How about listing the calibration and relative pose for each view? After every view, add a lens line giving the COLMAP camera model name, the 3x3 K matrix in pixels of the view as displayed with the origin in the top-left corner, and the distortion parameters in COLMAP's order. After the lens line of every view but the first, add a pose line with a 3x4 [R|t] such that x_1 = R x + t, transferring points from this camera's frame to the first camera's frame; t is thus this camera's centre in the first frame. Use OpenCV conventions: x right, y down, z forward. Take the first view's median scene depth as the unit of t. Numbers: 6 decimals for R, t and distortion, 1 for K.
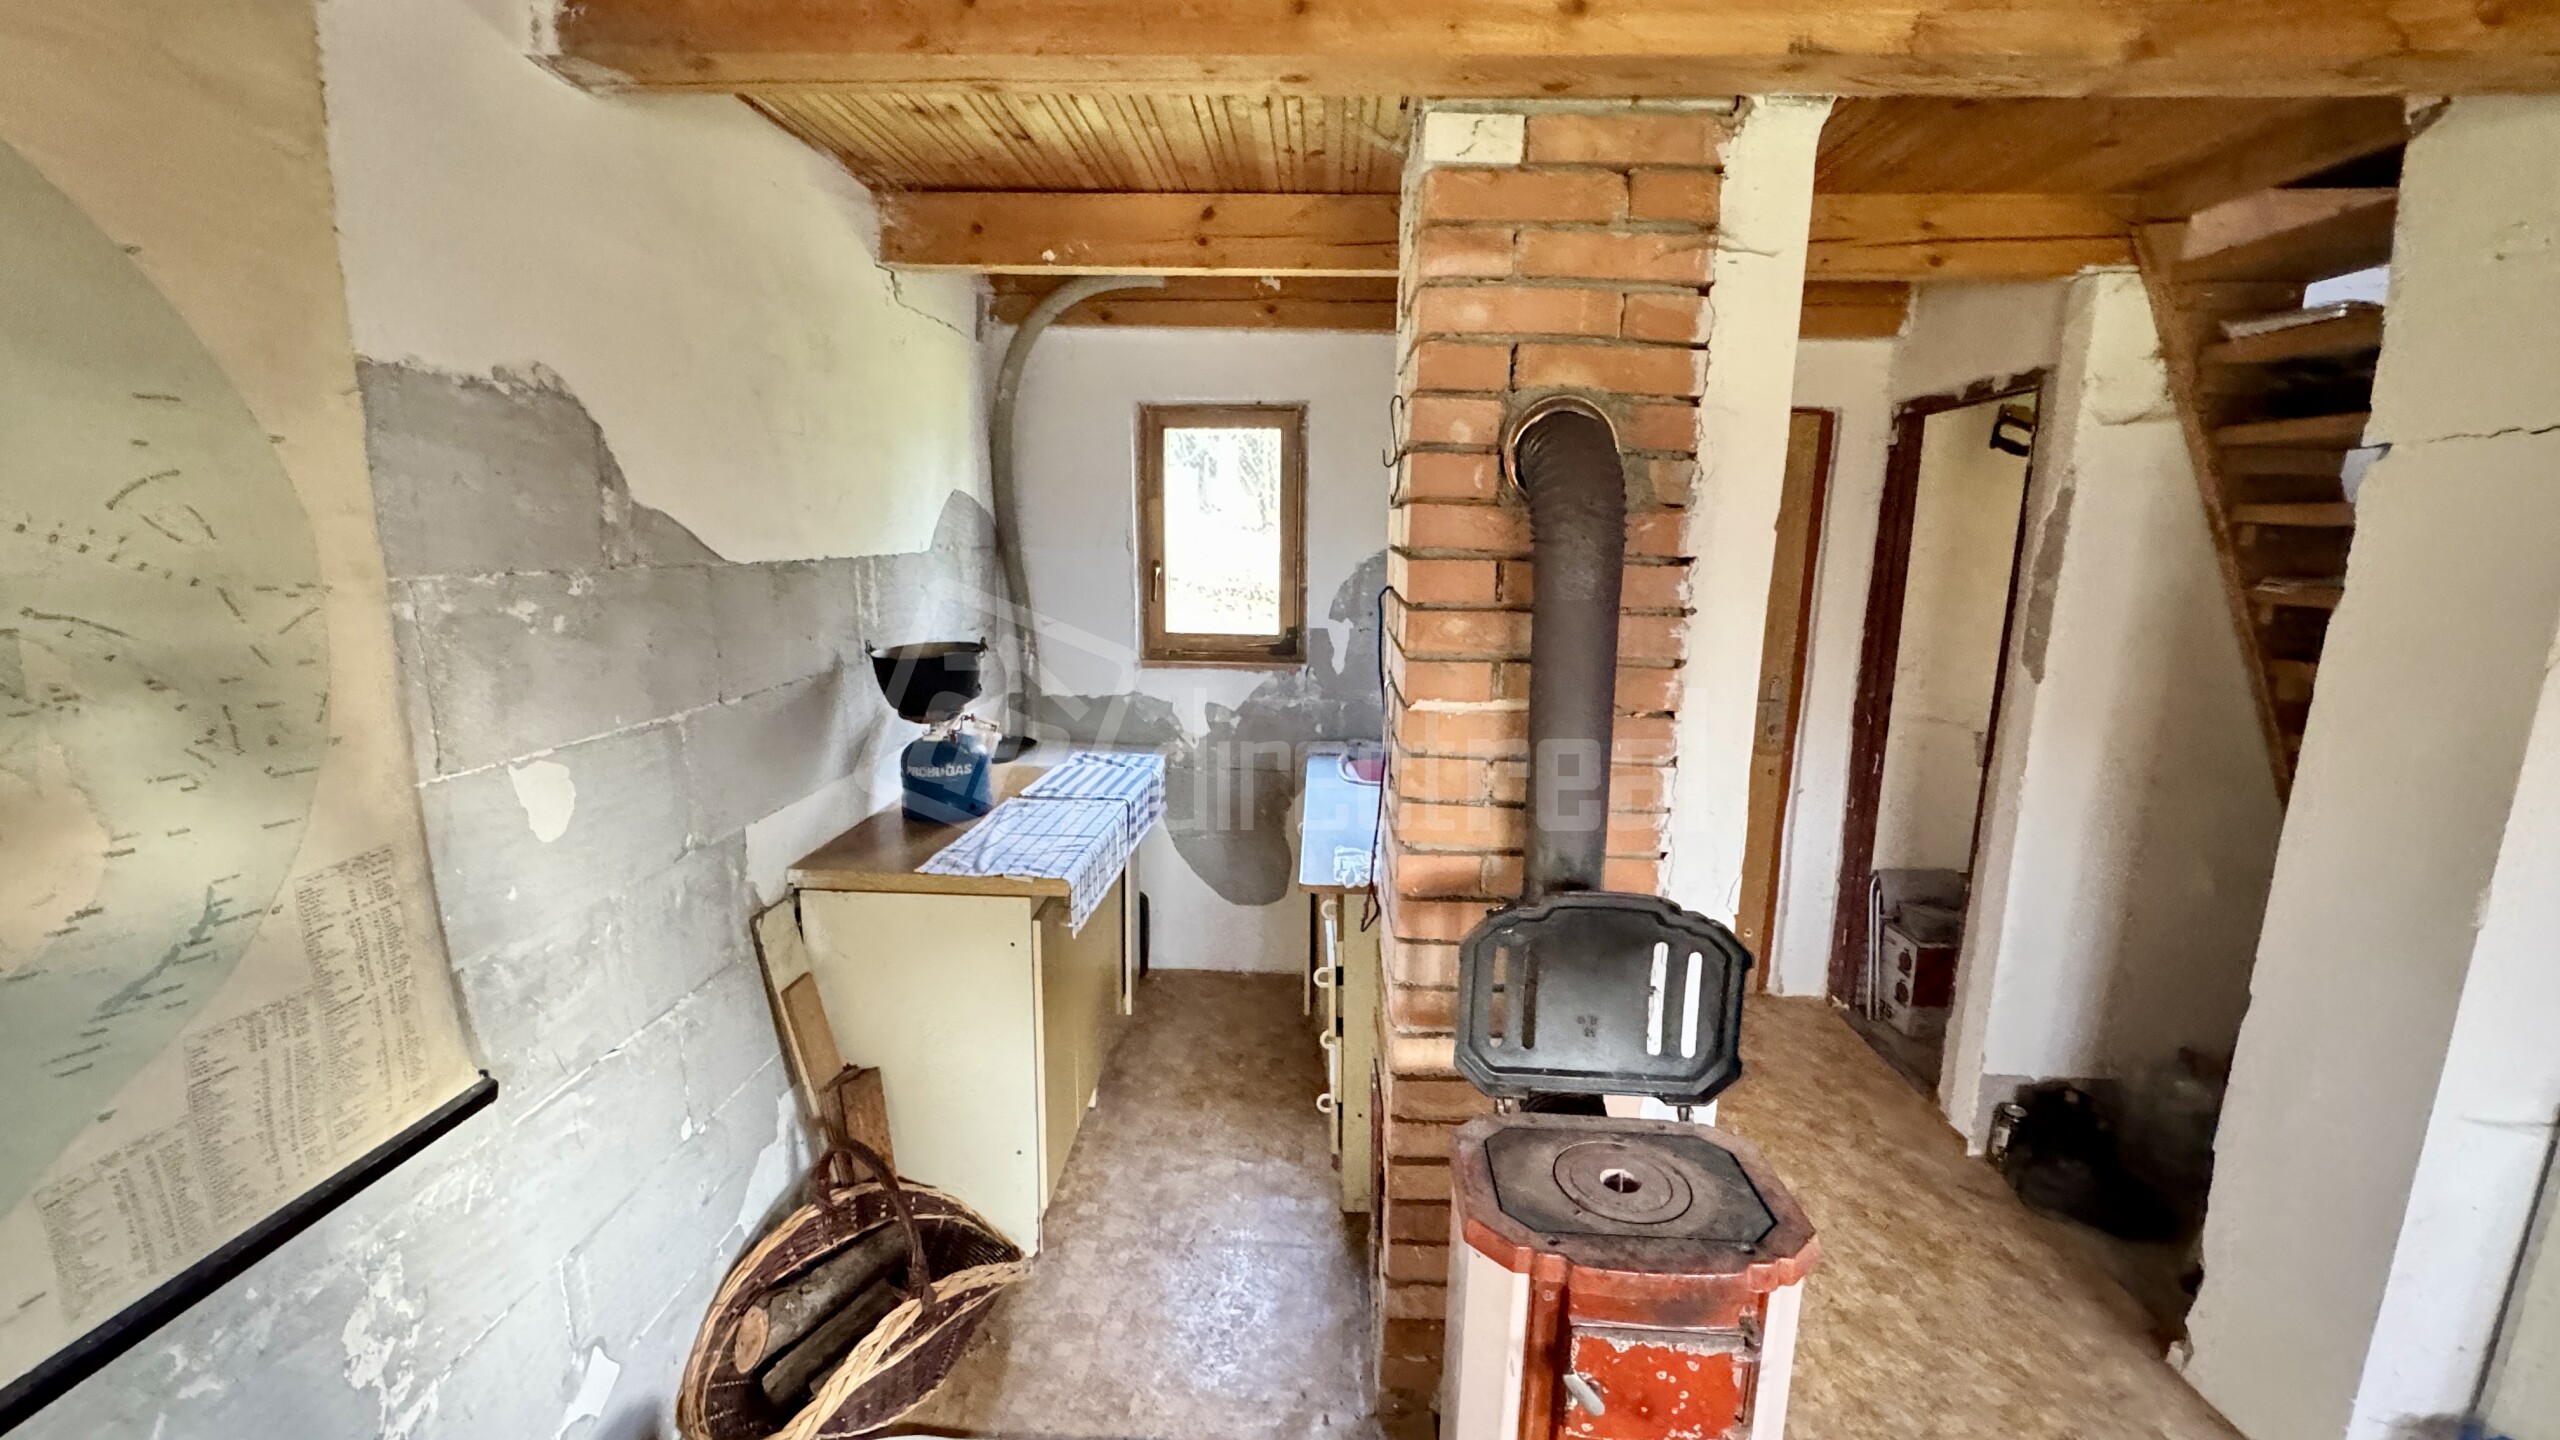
lens RADIAL K [[1020.2, 0, 1278.4], [0, 1020.2, 719.5], [0, 0, 1]] dist [-0.003204, 0.000477]
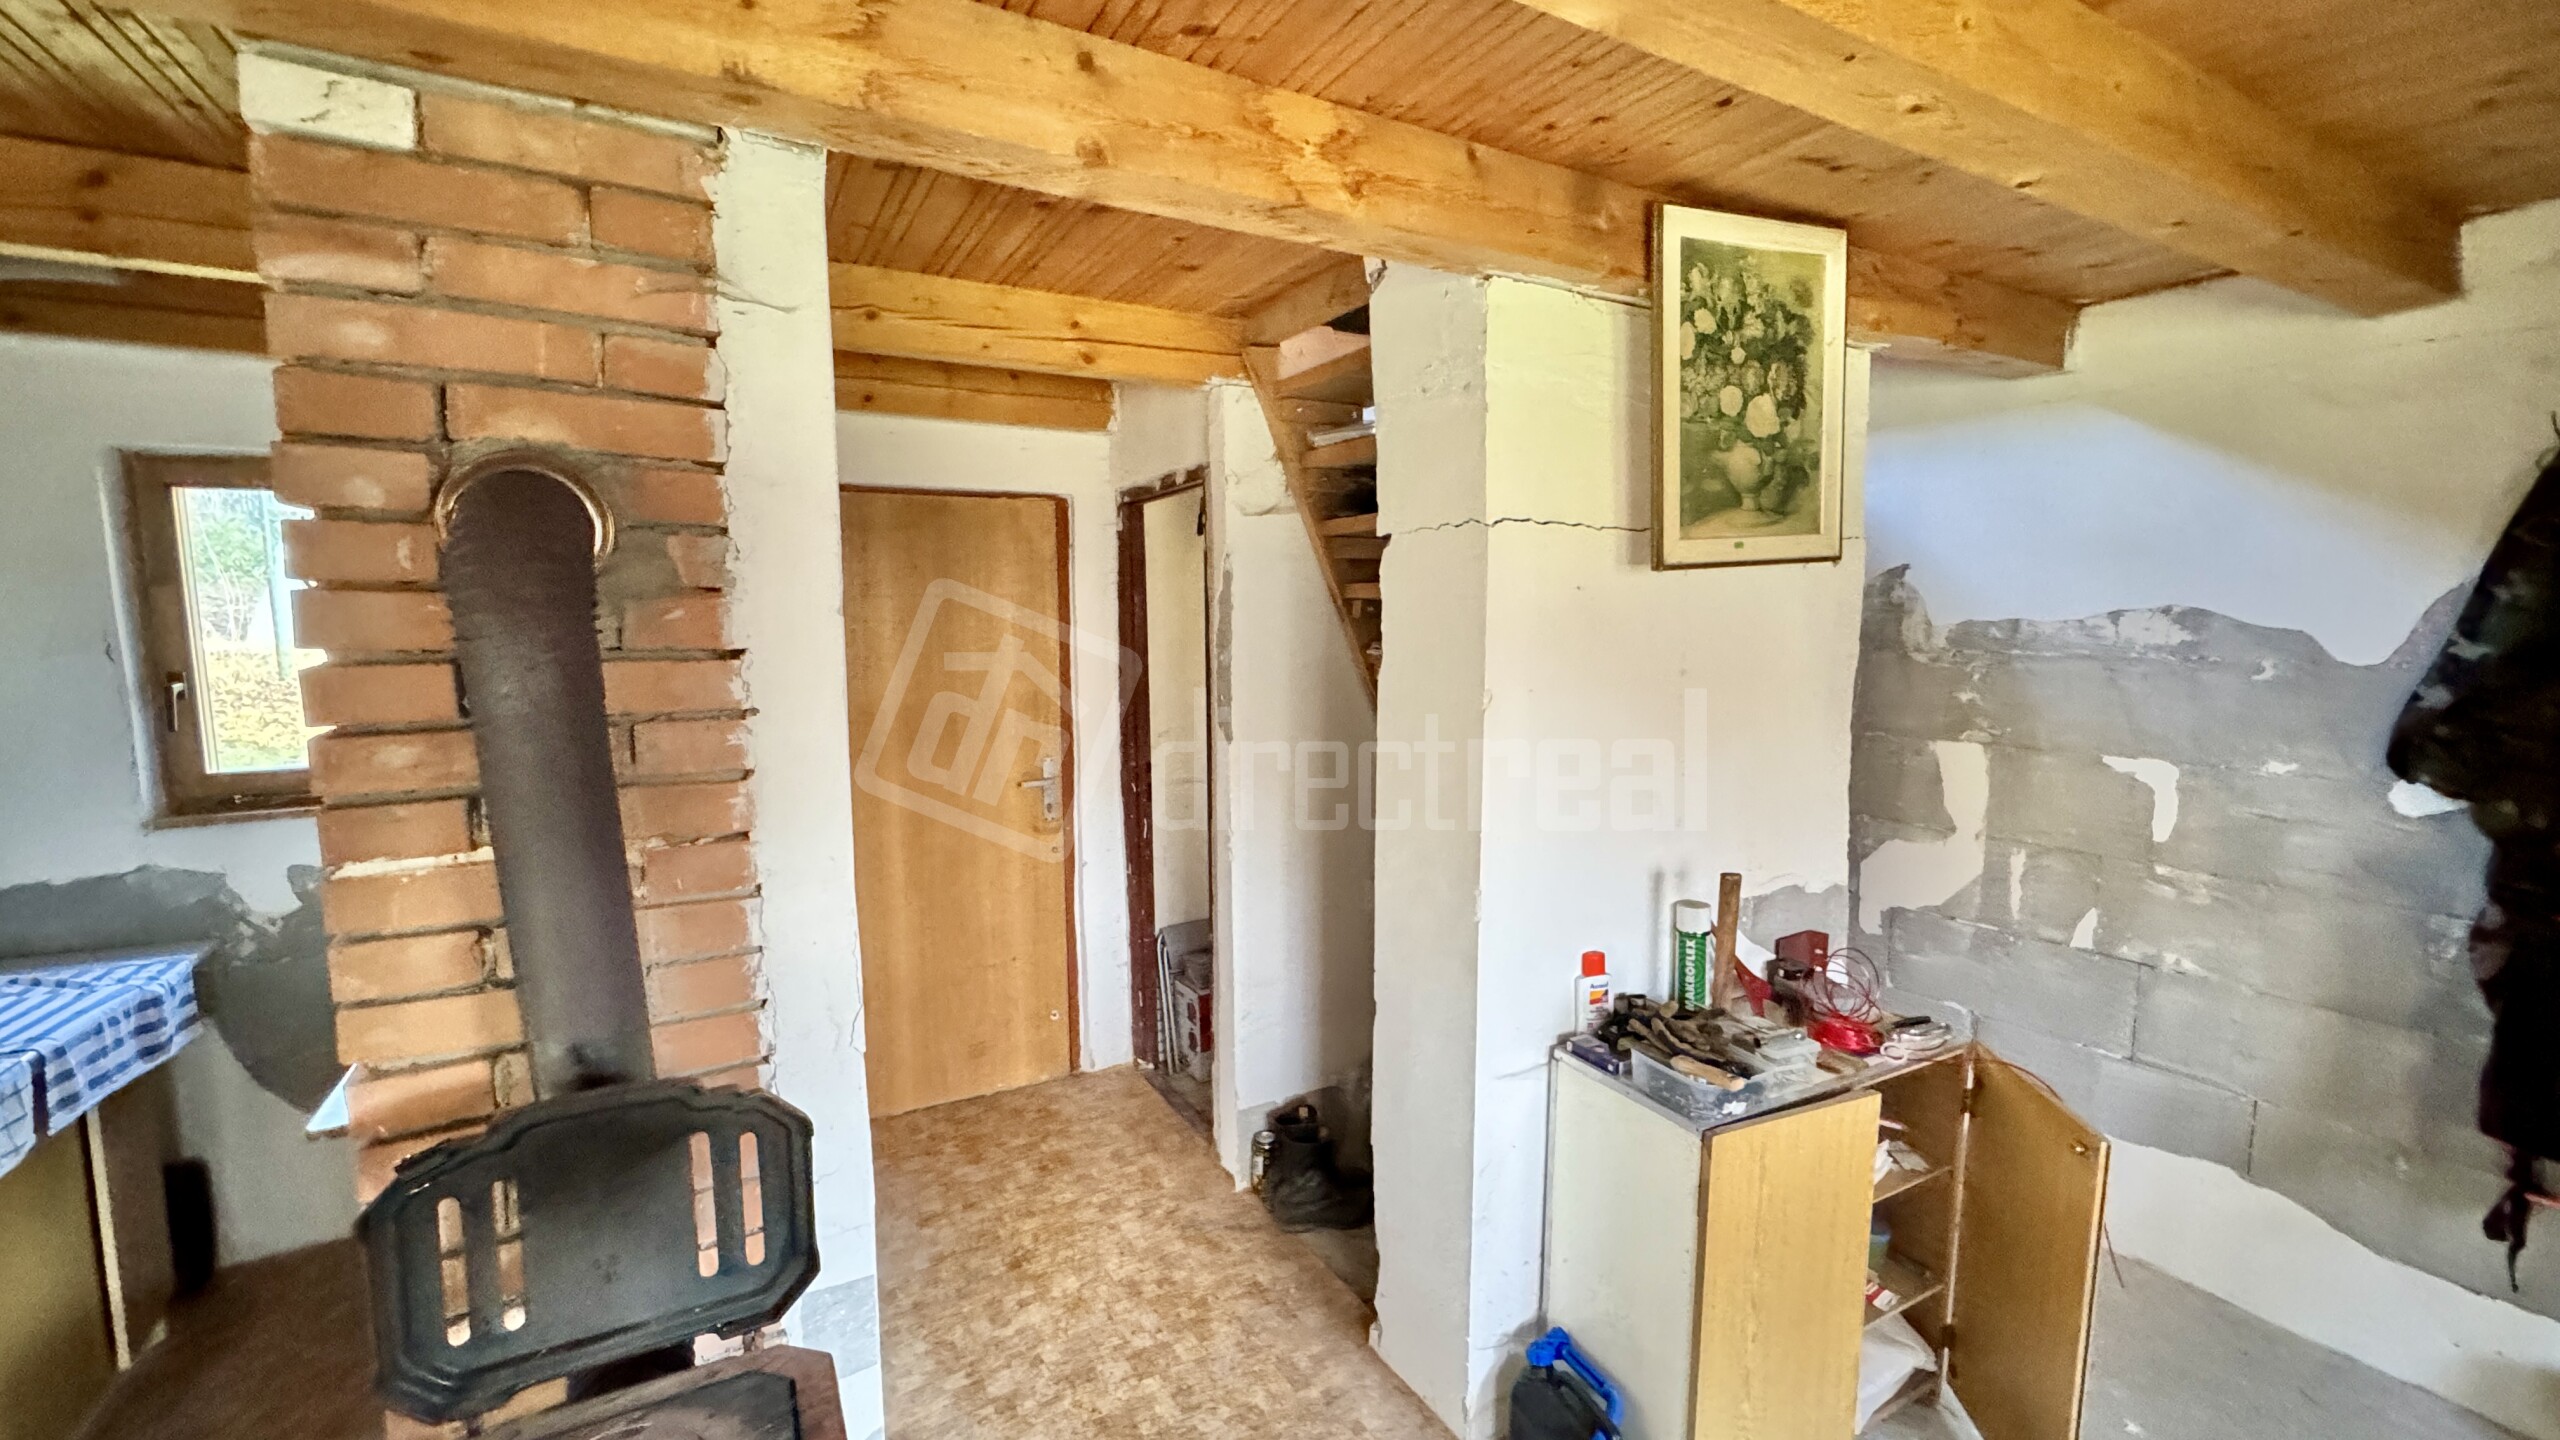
lens RADIAL K [[1020.2, 0, 1278.4], [0, 1020.2, 719.5], [0, 0, 1]] dist [-0.003204, 0.000477]
pose [[0.843954, -0.076661, 0.530909, 0.228317], [0.118282, 0.991969, -0.044790, -0.007135], [-0.523212, 0.100598, 0.846244, 0.038202]]
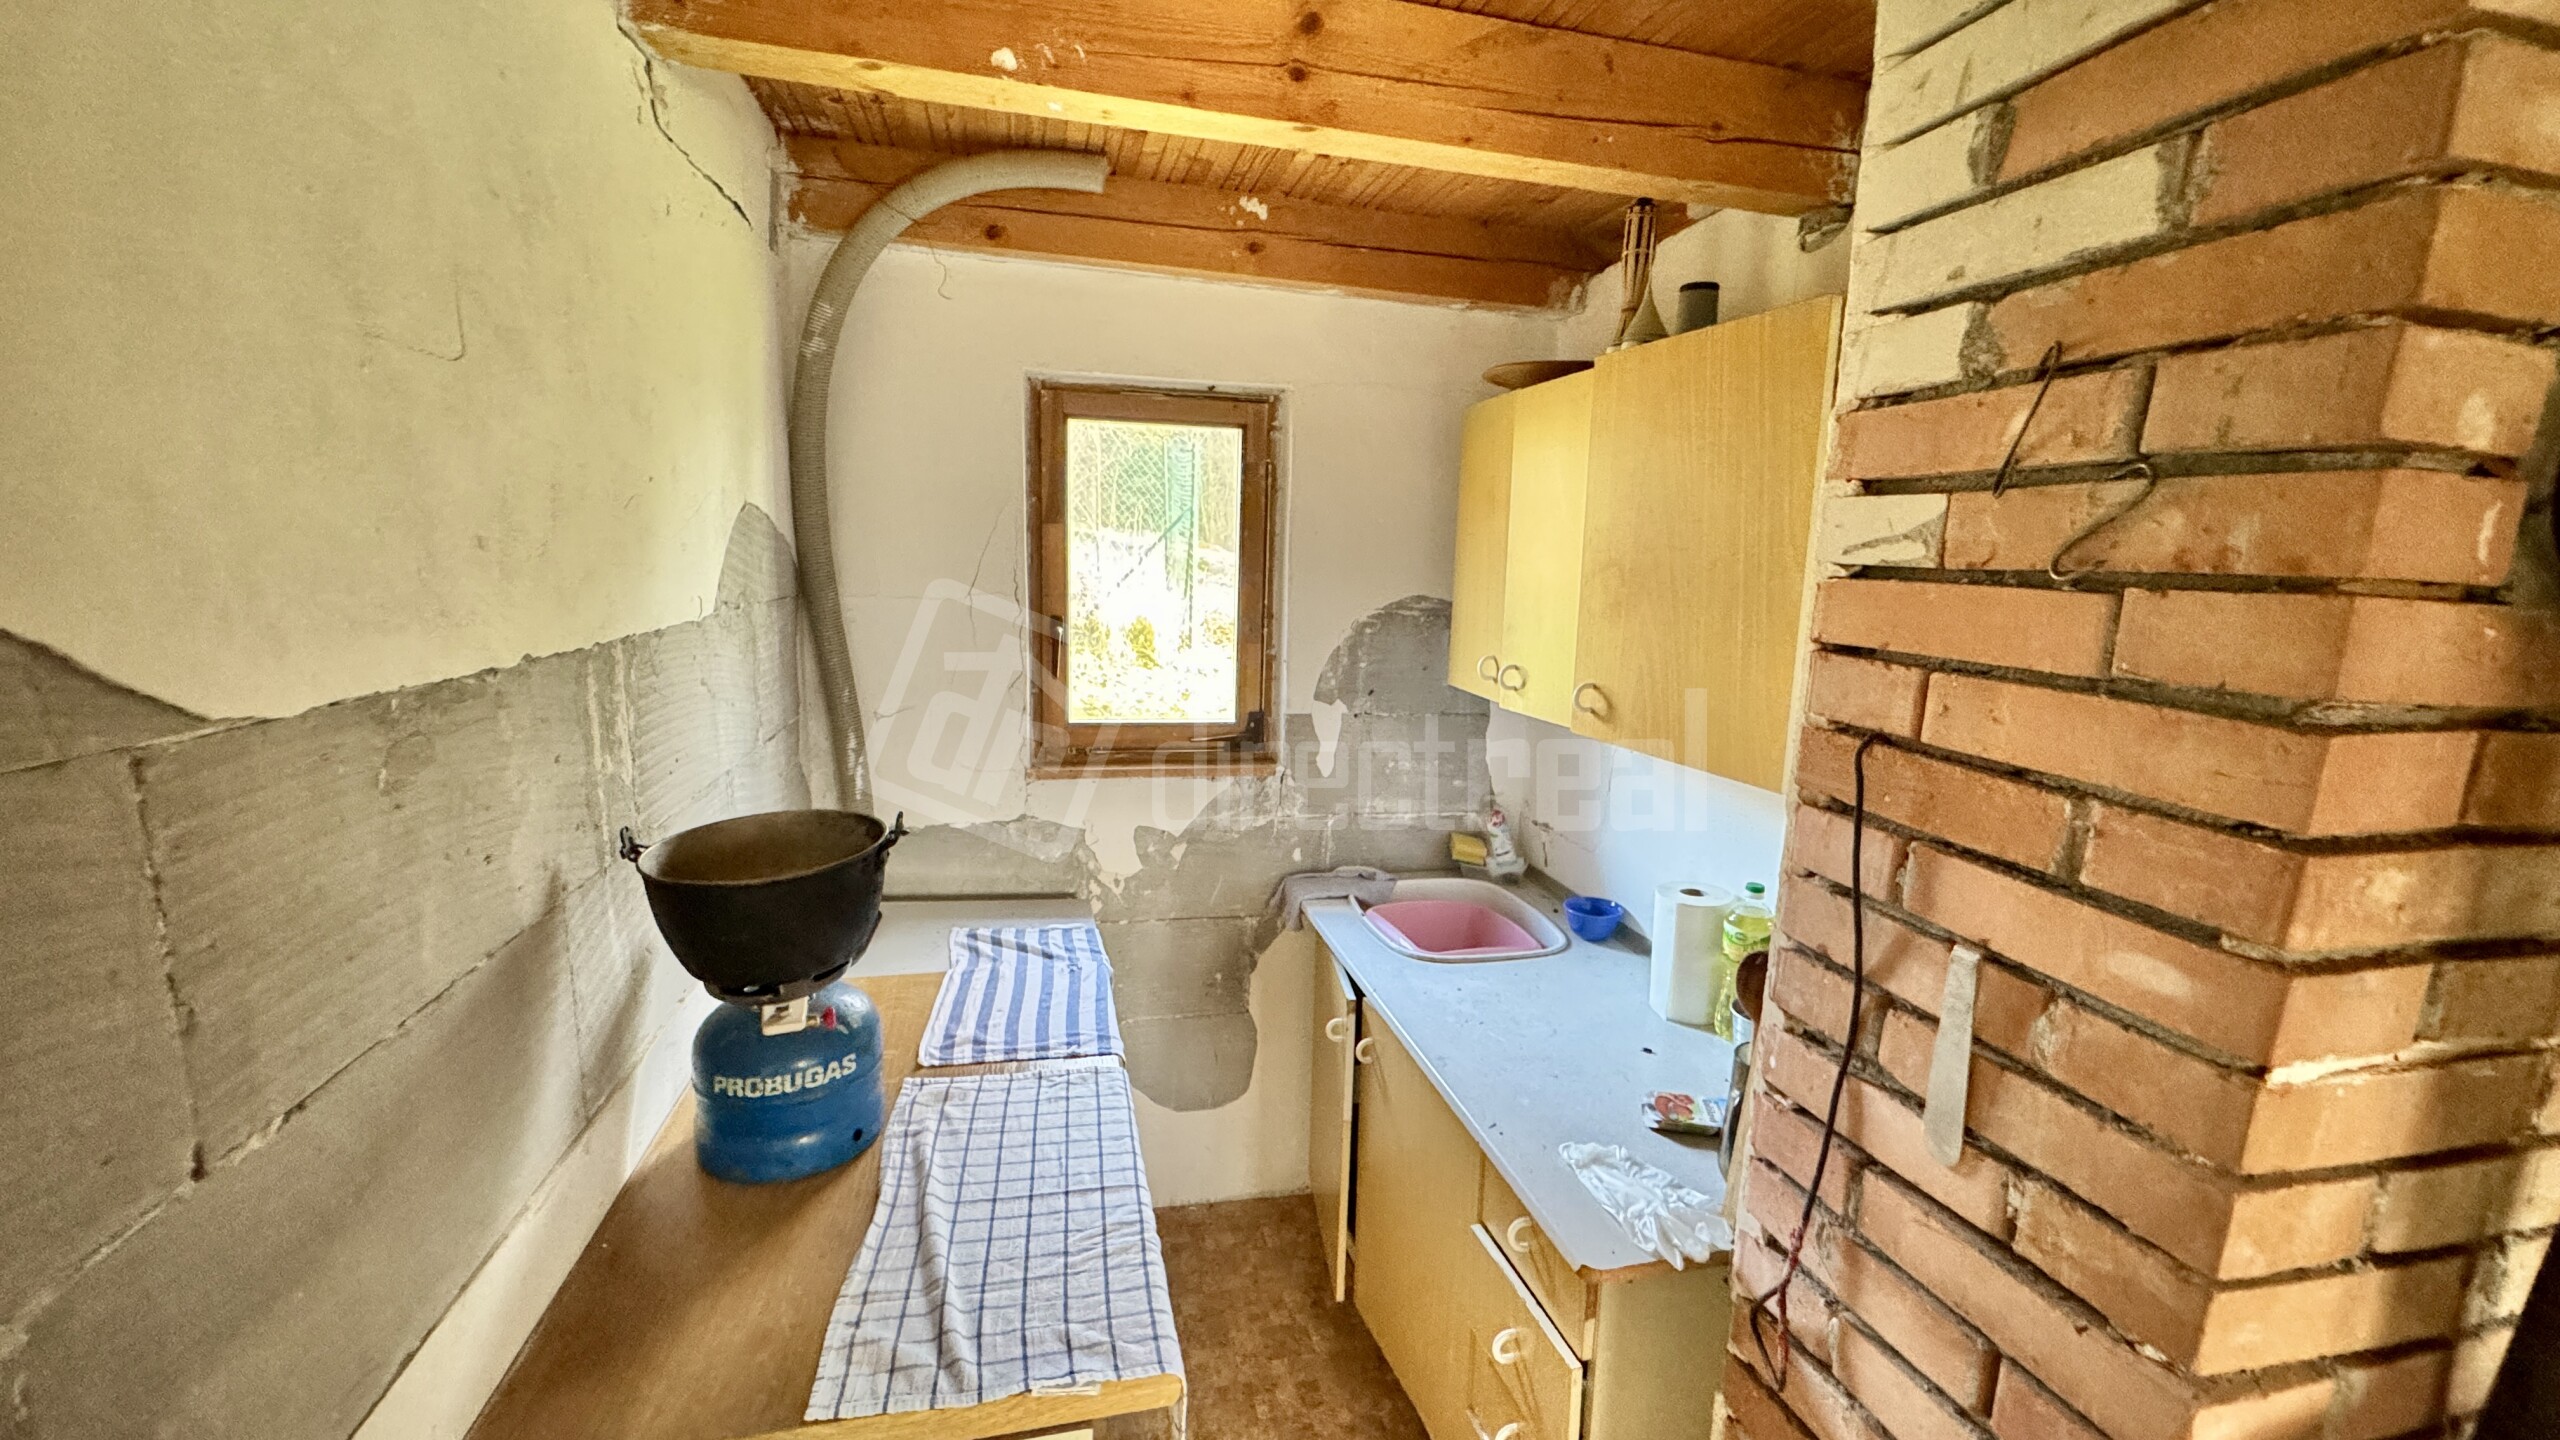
lens RADIAL K [[1020.2, 0, 1278.4], [0, 1020.2, 719.5], [0, 0, 1]] dist [-0.003204, 0.000477]
pose [[0.959283, -0.027124, 0.281141, -0.267740], [0.032150, 0.999395, -0.013279, -0.119787], [-0.280611, 0.021777, 0.959575, 0.515208]]
